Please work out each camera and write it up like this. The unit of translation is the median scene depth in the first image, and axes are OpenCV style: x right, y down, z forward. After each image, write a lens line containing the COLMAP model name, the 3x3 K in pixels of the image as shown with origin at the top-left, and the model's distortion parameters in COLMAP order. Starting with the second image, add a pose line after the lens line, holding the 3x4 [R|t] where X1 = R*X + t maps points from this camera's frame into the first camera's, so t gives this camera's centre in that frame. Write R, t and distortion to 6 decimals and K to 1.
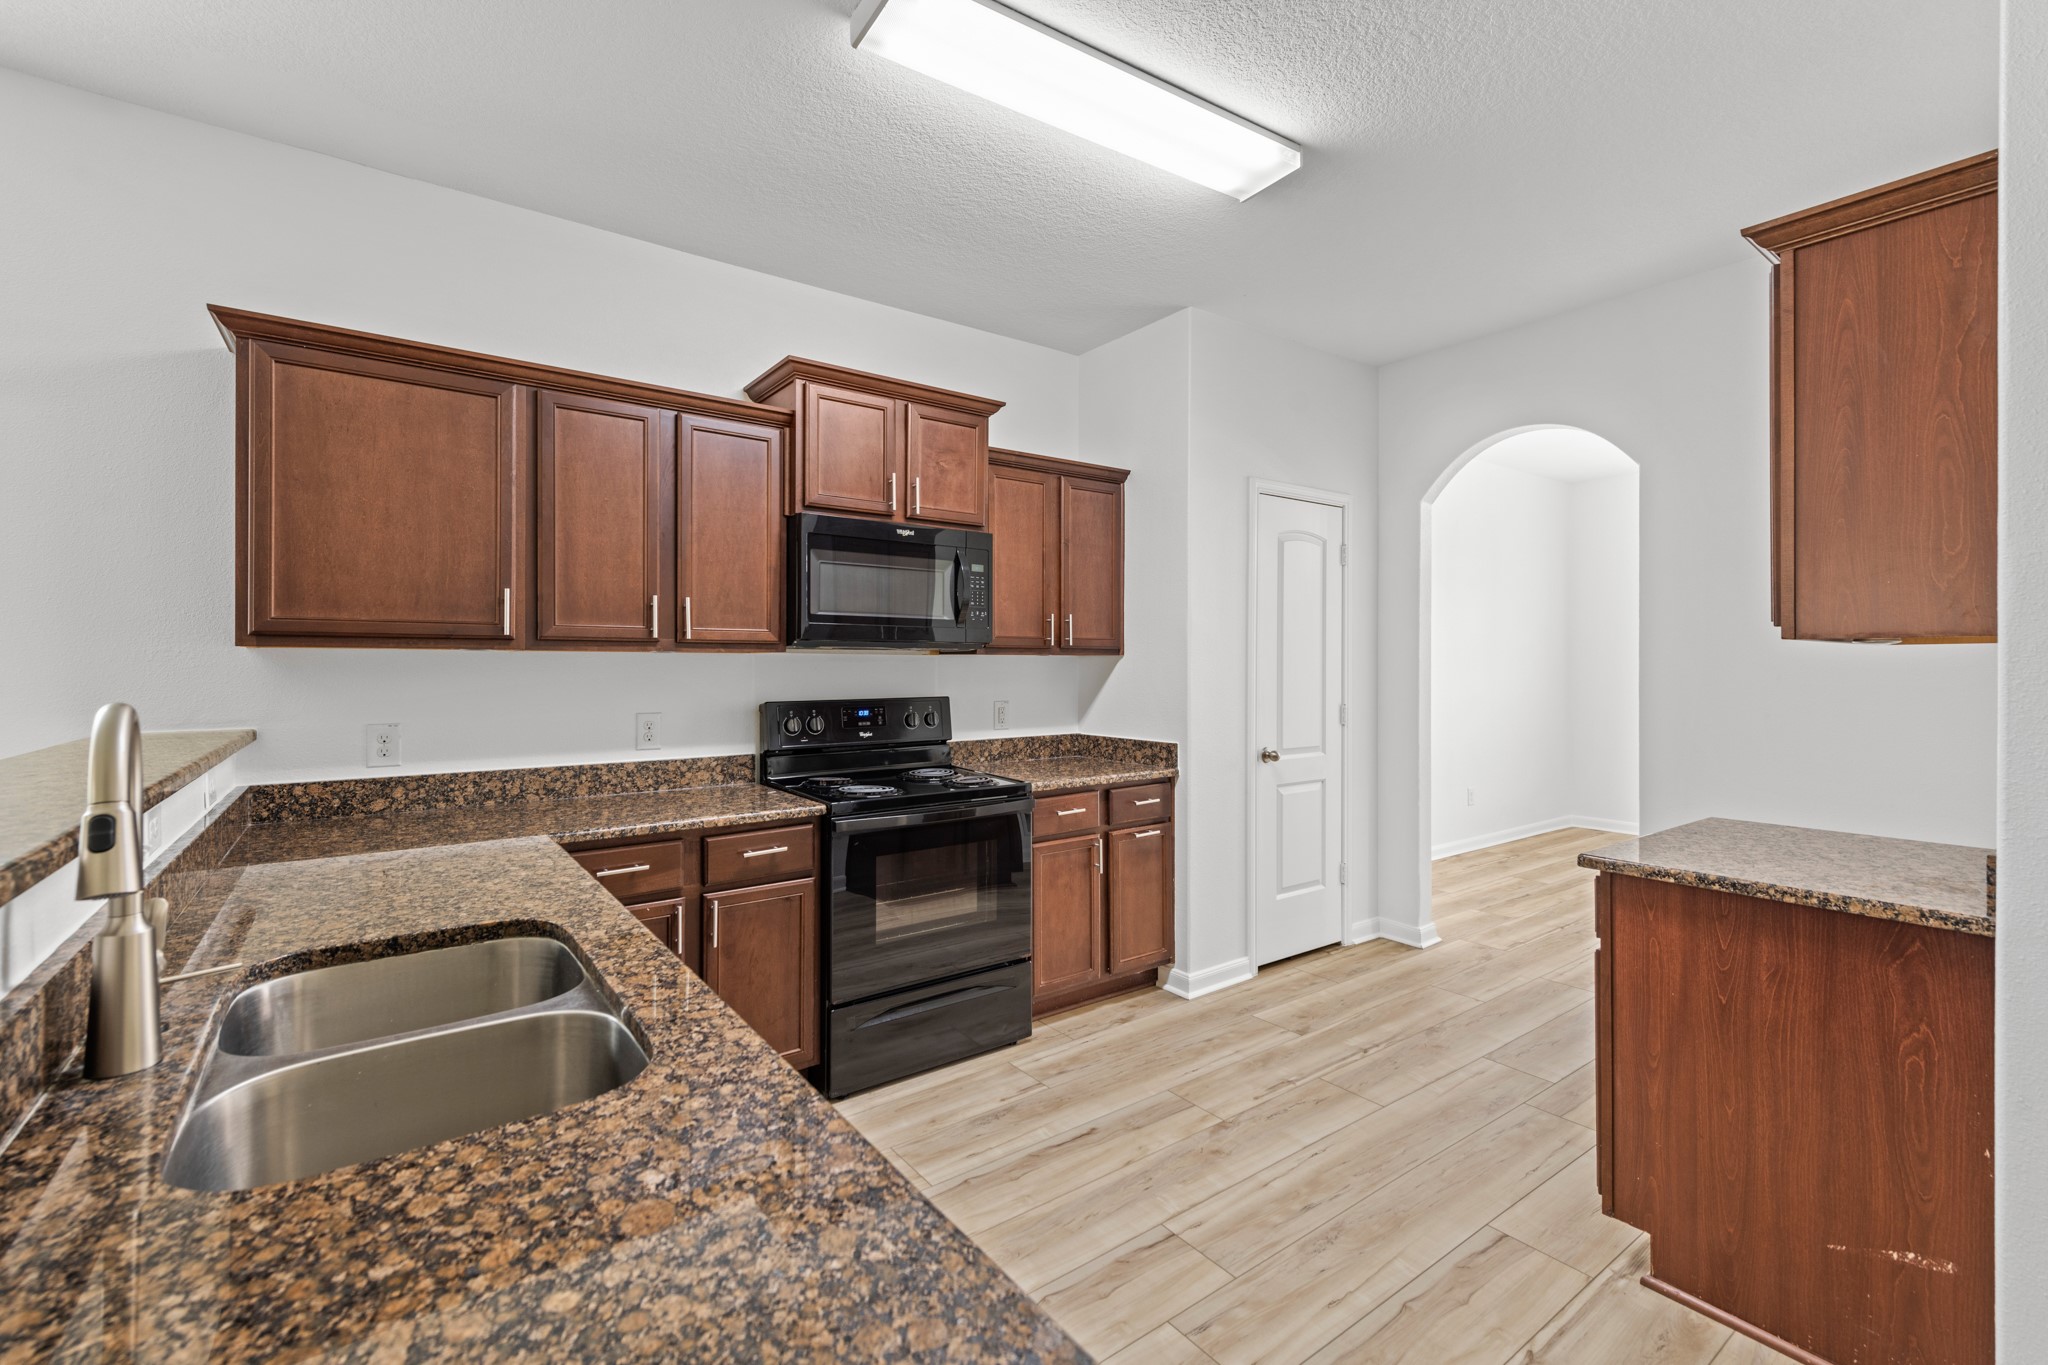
lens RADIAL K [[880.5, 0, 1007.3], [0, 880.5, 670.3], [0, 0, 1]] dist [0.008508, -0.000587]
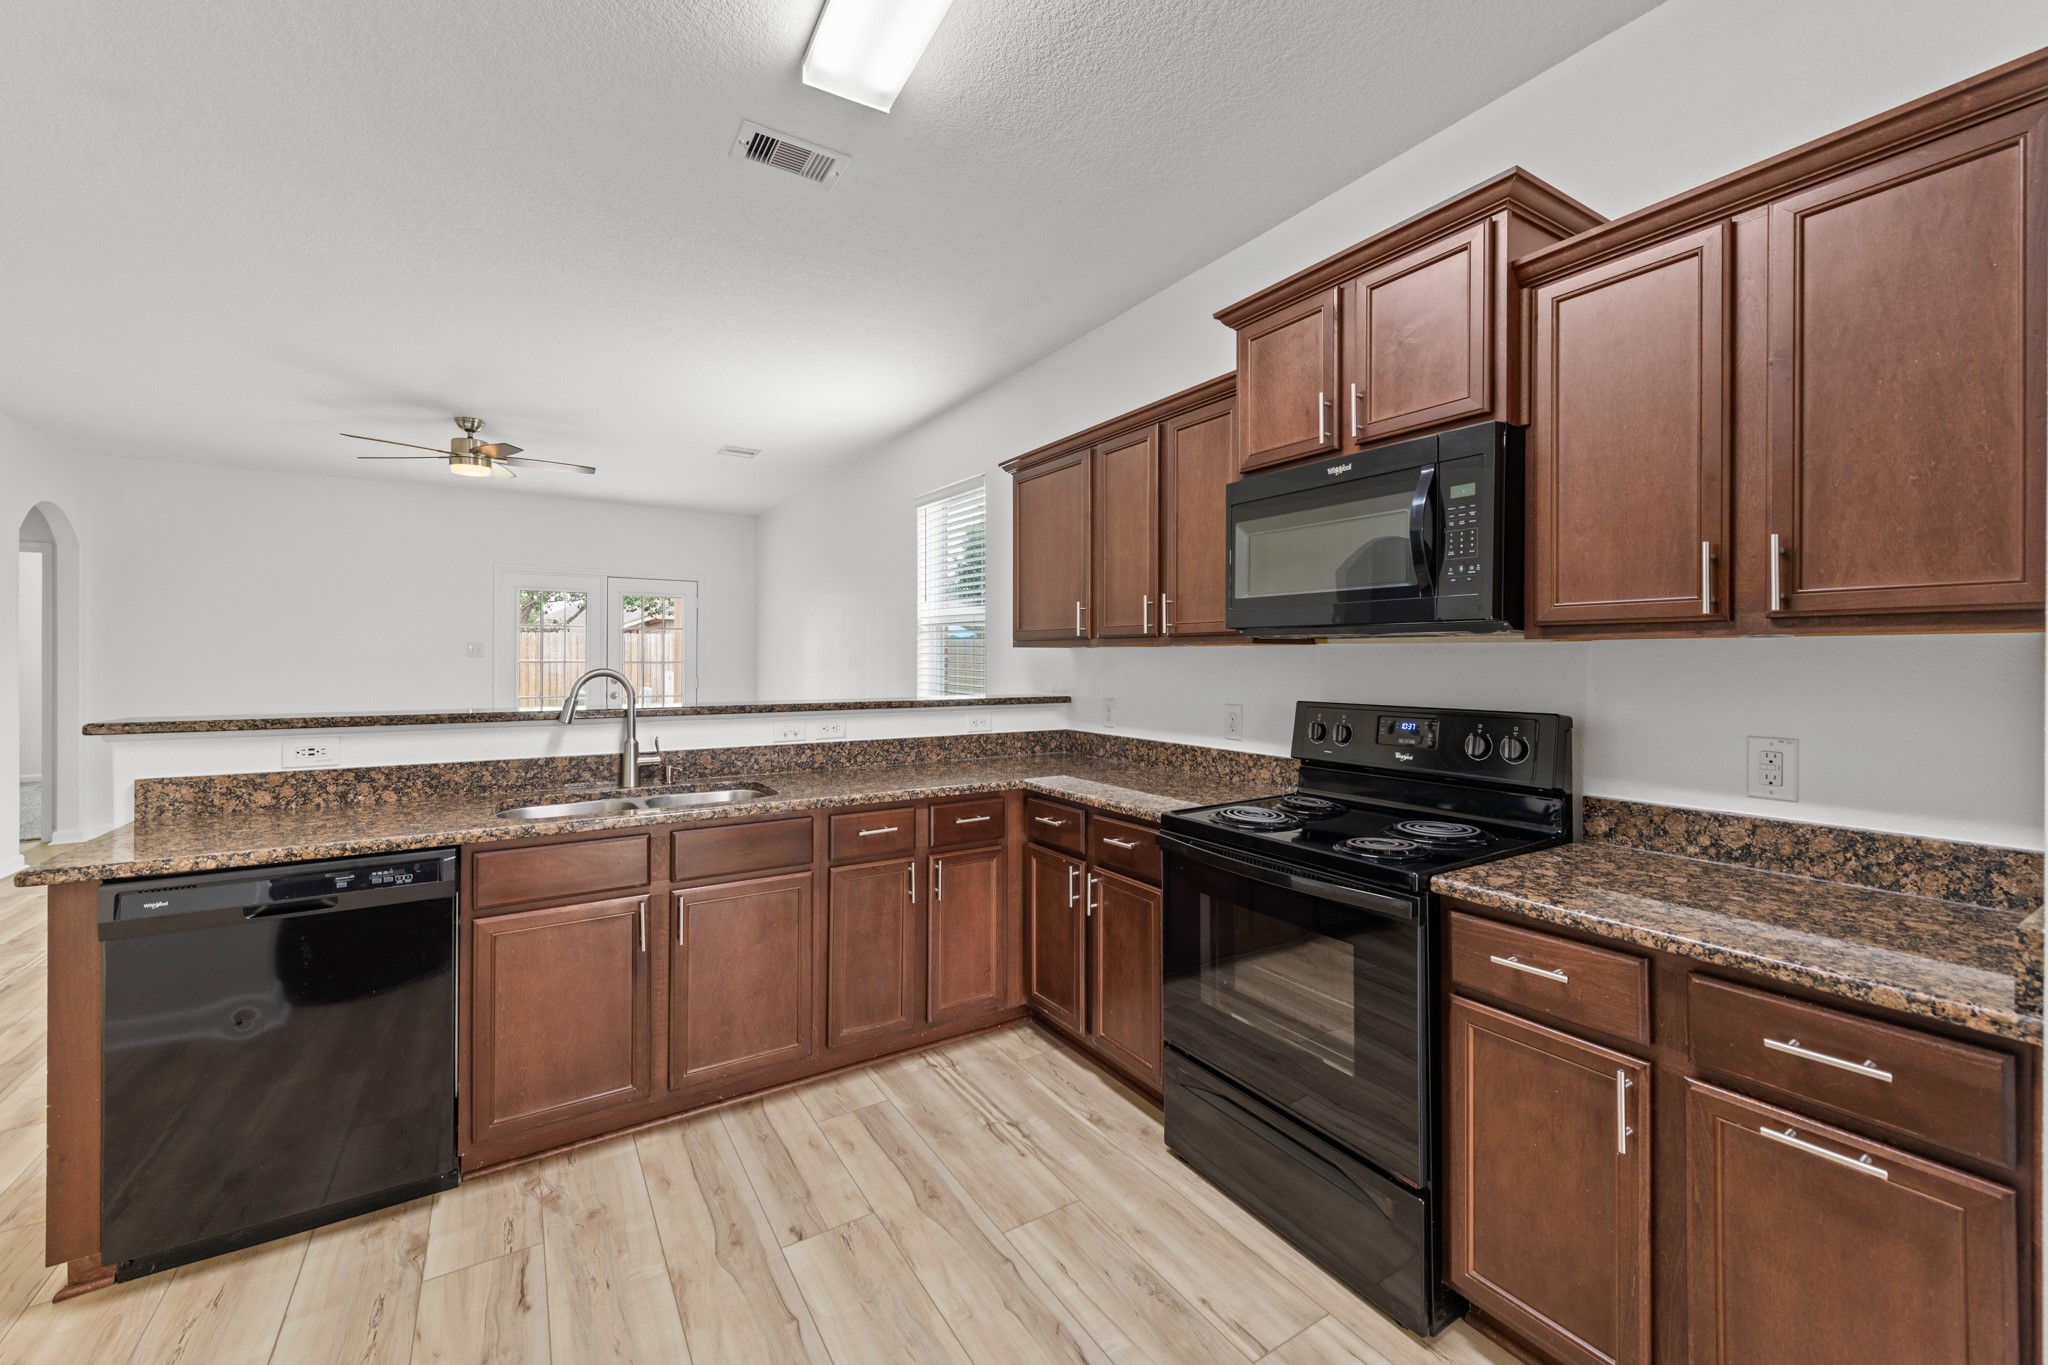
lens RADIAL K [[811.8, 0, 1020.3], [0, 811.8, 666.1], [0, 0, 1]] dist [0.007292, -0.003208]
pose [[-0.057761, 0.009119, -0.998289, 0.571990], [-0.009939, 0.999903, 0.009709, -0.003484], [0.998281, 0.010482, -0.057665, 0.820120]]
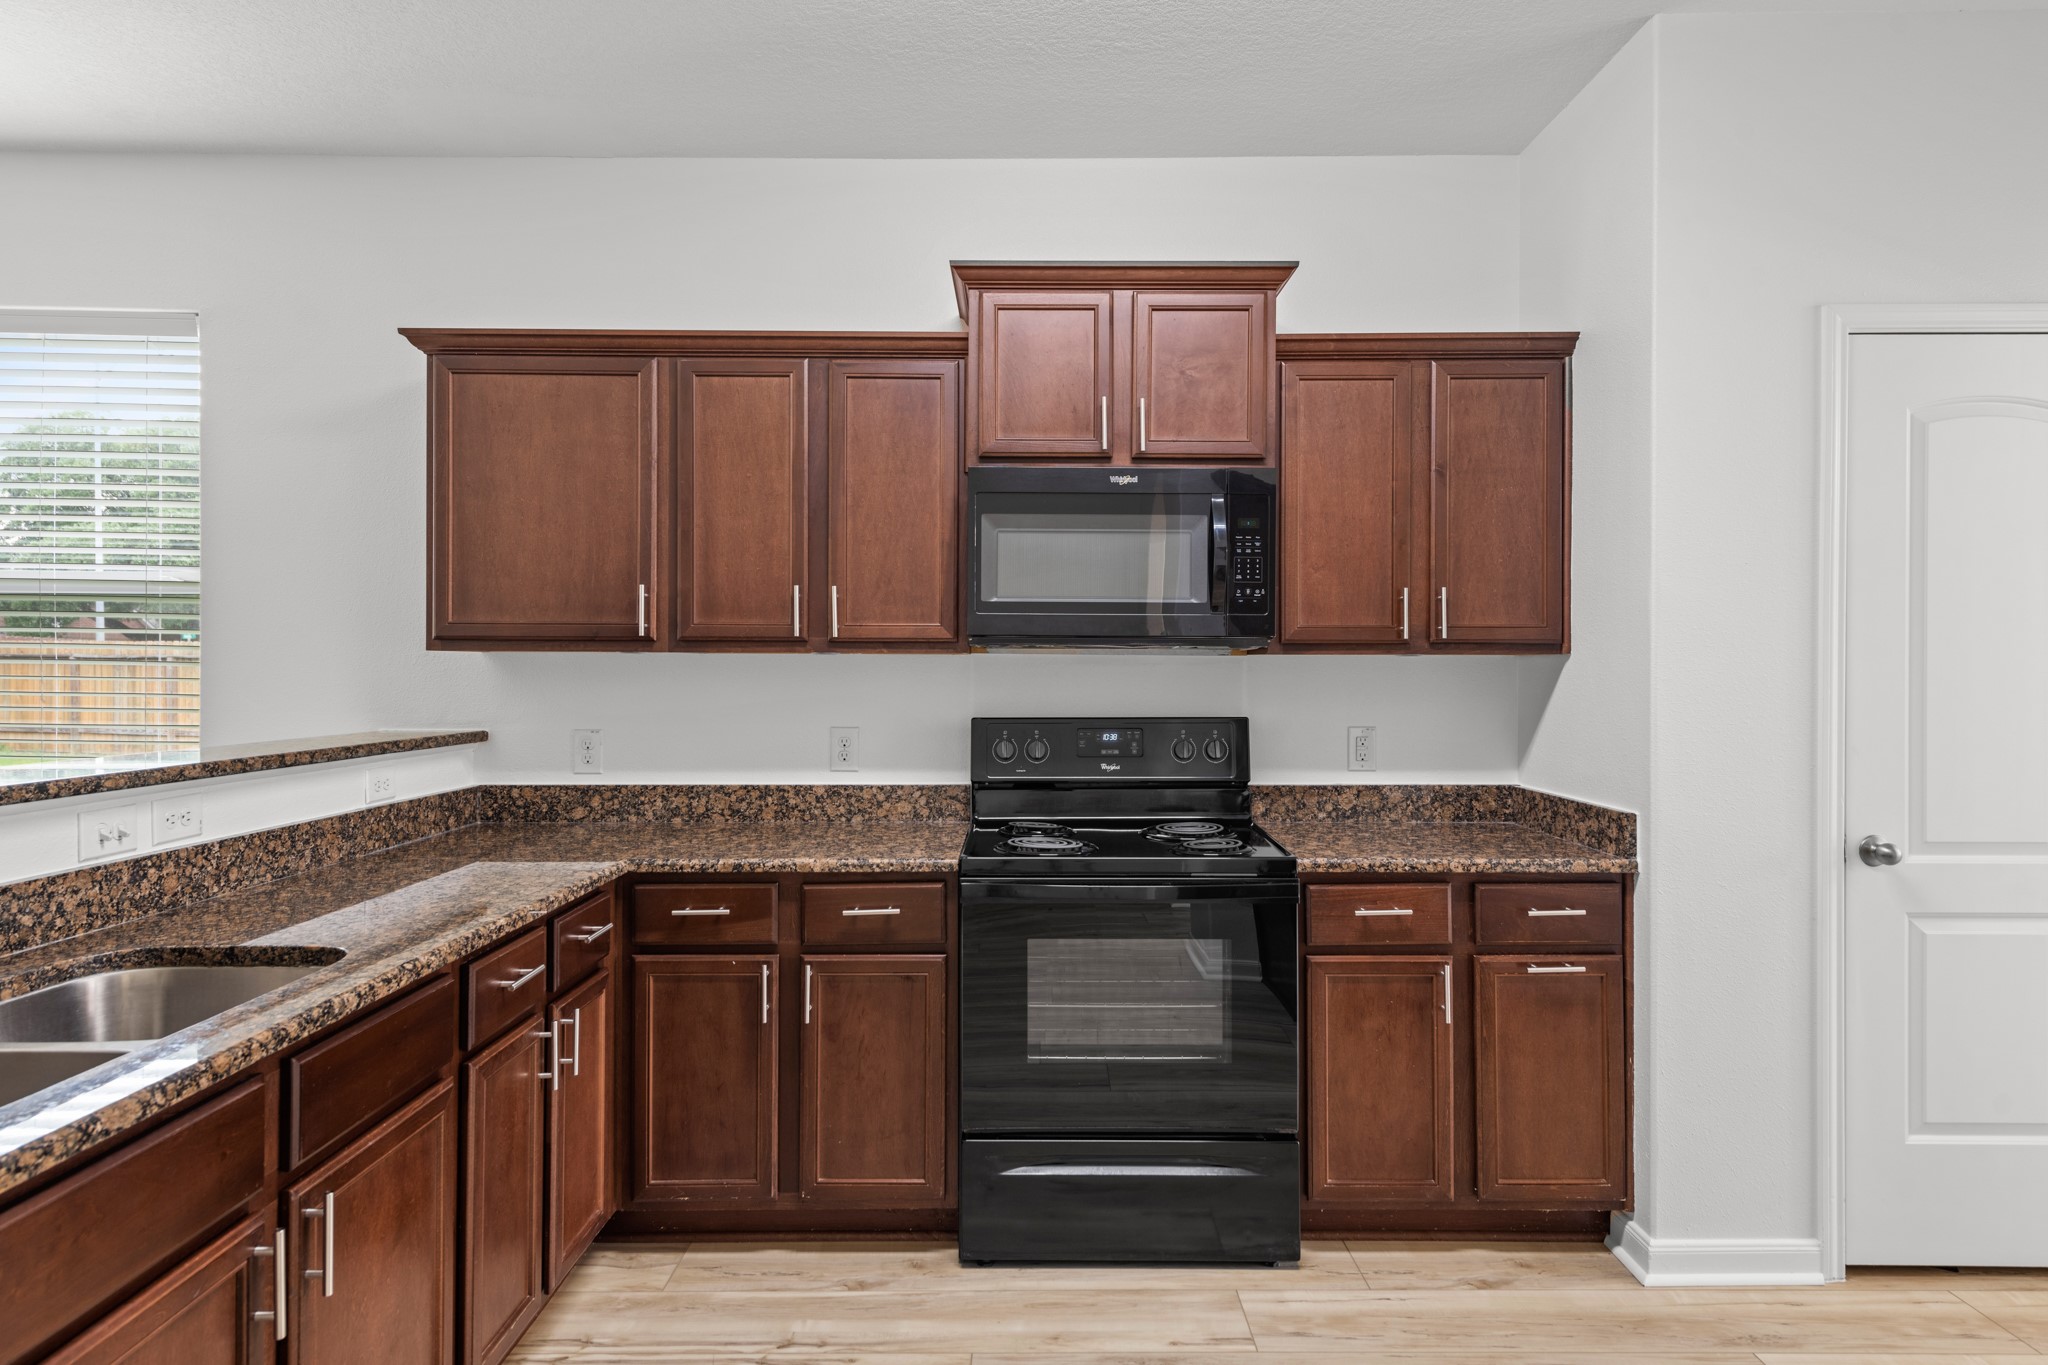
lens RADIAL K [[1138.0, 0, 1019.4], [0, 1138.0, 675.8], [0, 0, 1]] dist [0.019074, -0.009908]
pose [[0.809918, 0.005153, -0.586520, 0.361180], [-0.005968, 0.999982, 0.000544, -0.001561], [0.586513, 0.003060, 0.809934, 0.233728]]
